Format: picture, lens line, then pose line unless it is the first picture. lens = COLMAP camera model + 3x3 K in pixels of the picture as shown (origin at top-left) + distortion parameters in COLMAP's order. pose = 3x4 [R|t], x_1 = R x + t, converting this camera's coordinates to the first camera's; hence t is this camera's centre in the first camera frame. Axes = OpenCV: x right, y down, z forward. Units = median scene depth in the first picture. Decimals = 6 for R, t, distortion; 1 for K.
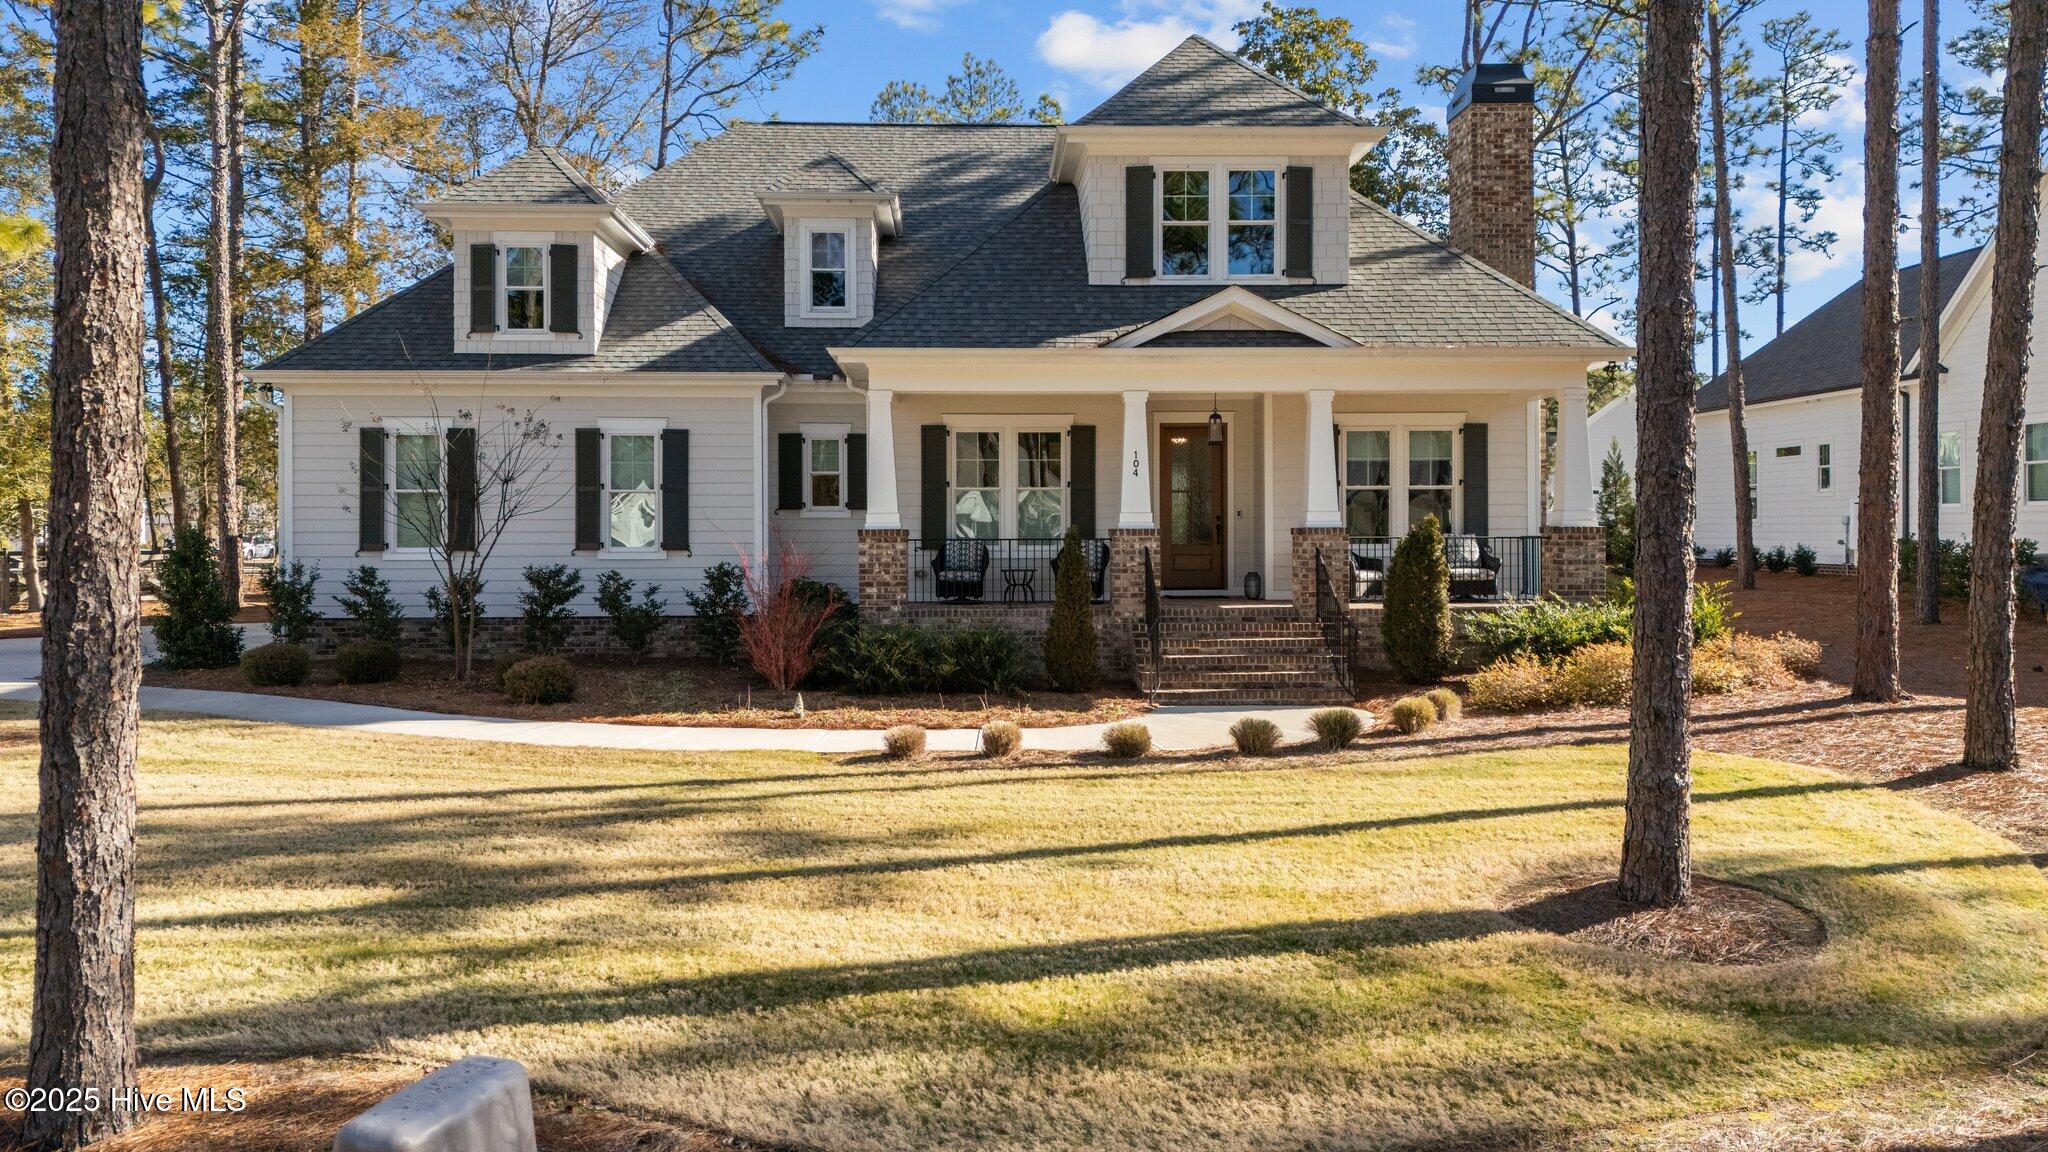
lens RADIAL K [[1560.3, 0, 1030.1], [0, 1560.3, 549.7], [0, 0, 1]] dist [0.039507, -0.001748]
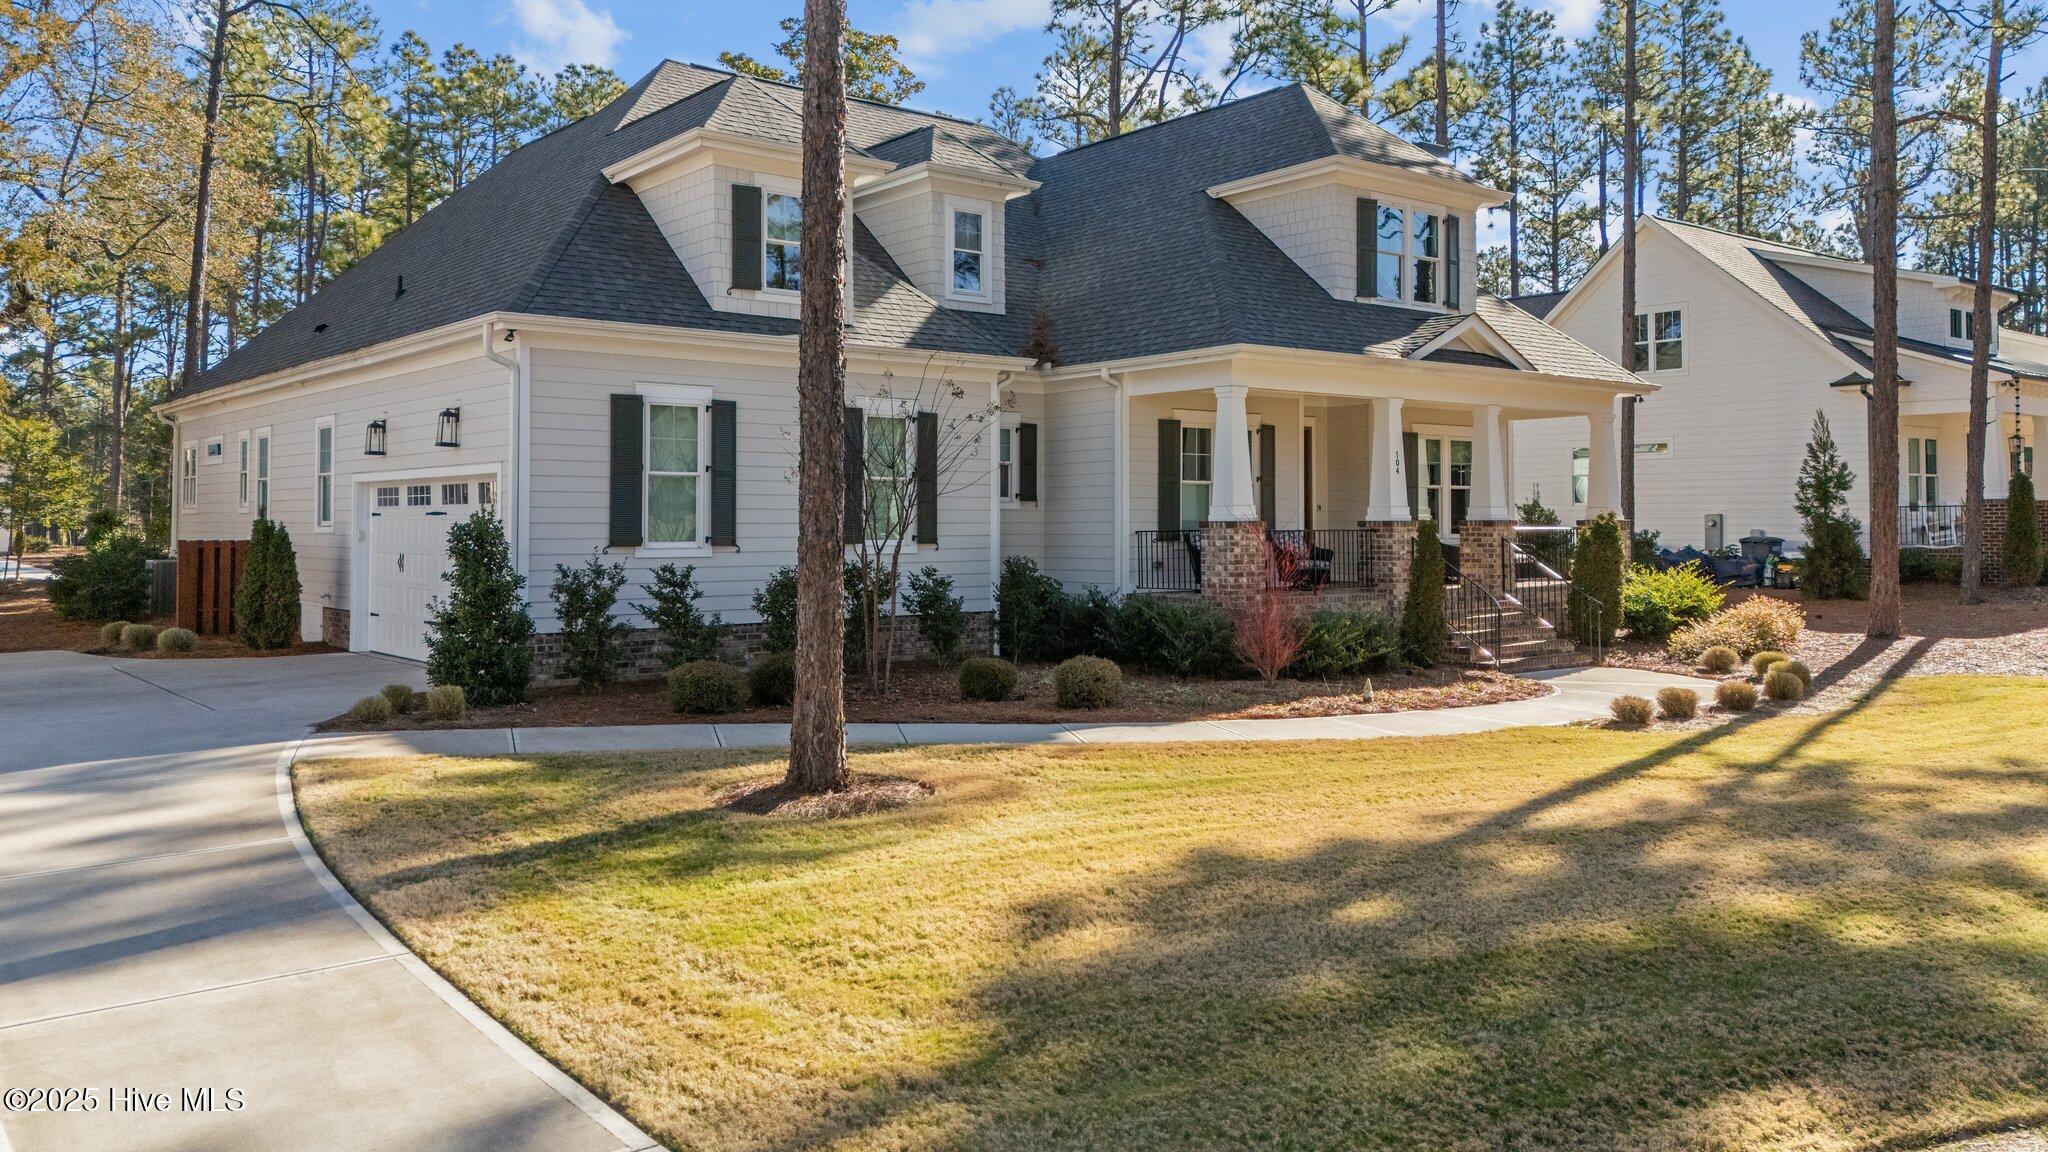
lens RADIAL K [[1560.3, 0, 1030.1], [0, 1560.3, 549.7], [0, 0, 1]] dist [0.039507, -0.001748]
pose [[0.805415, -0.008113, 0.592656, -0.788564], [0.005696, 0.999966, 0.005947, -0.001153], [-0.592684, -0.001414, 0.805434, 0.241263]]
